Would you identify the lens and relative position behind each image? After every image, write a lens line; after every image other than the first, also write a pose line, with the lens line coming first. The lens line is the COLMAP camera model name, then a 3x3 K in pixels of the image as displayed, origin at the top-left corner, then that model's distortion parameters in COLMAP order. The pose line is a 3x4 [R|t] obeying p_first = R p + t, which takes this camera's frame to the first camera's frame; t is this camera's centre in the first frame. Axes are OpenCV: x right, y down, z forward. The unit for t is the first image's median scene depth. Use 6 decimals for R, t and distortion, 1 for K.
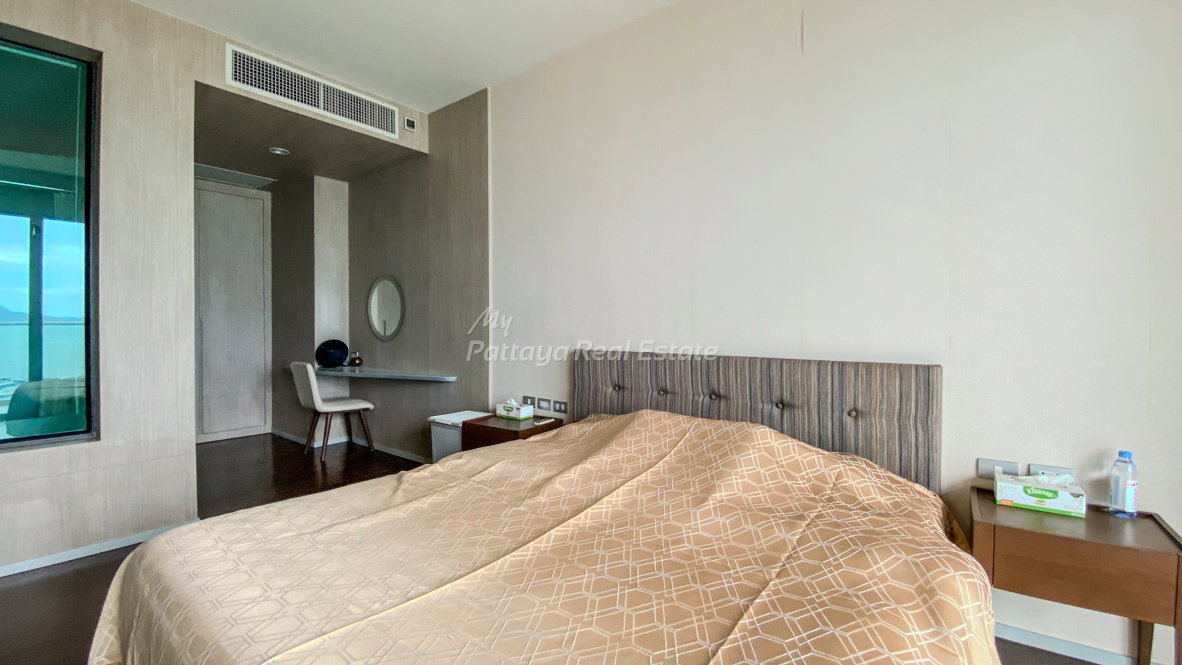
lens RADIAL K [[476.5, 0, 594.0], [0, 476.5, 335.8], [0, 0, 1]] dist [0.017948, -0.022657]
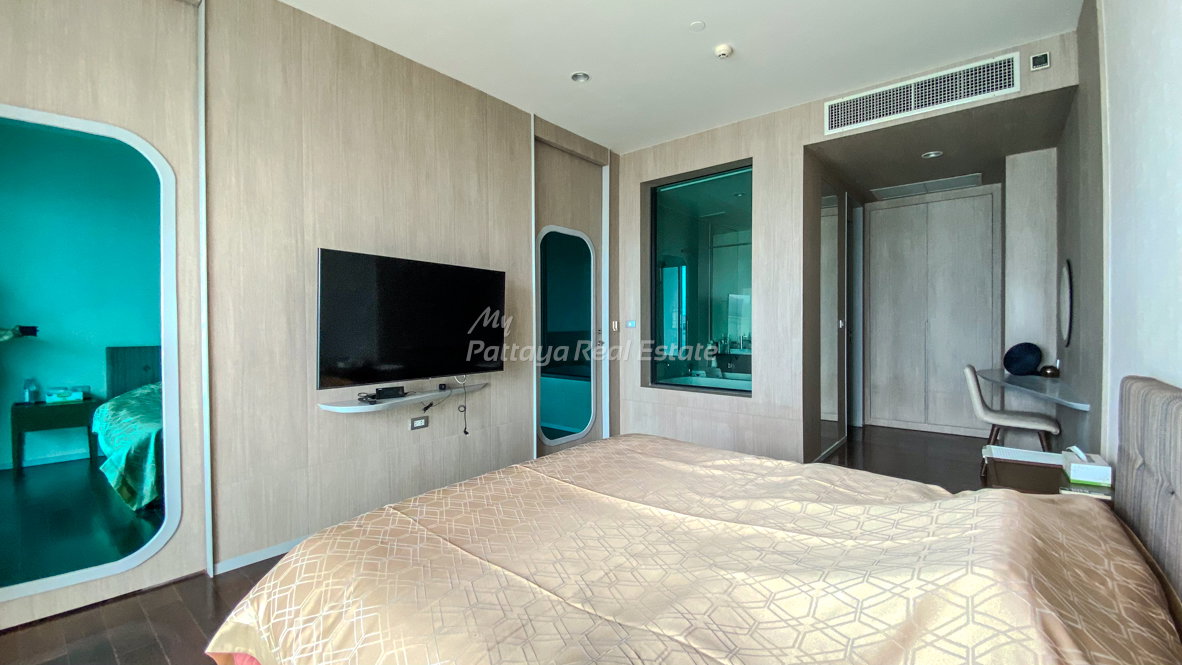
lens RADIAL K [[476.5, 0, 594.0], [0, 476.5, 335.8], [0, 0, 1]] dist [0.017948, -0.022657]
pose [[-0.032381, 0.026085, -0.999135, 0.627202], [-0.015657, 0.999523, 0.026603, -0.027357], [0.999353, 0.016504, -0.031957, 0.519789]]
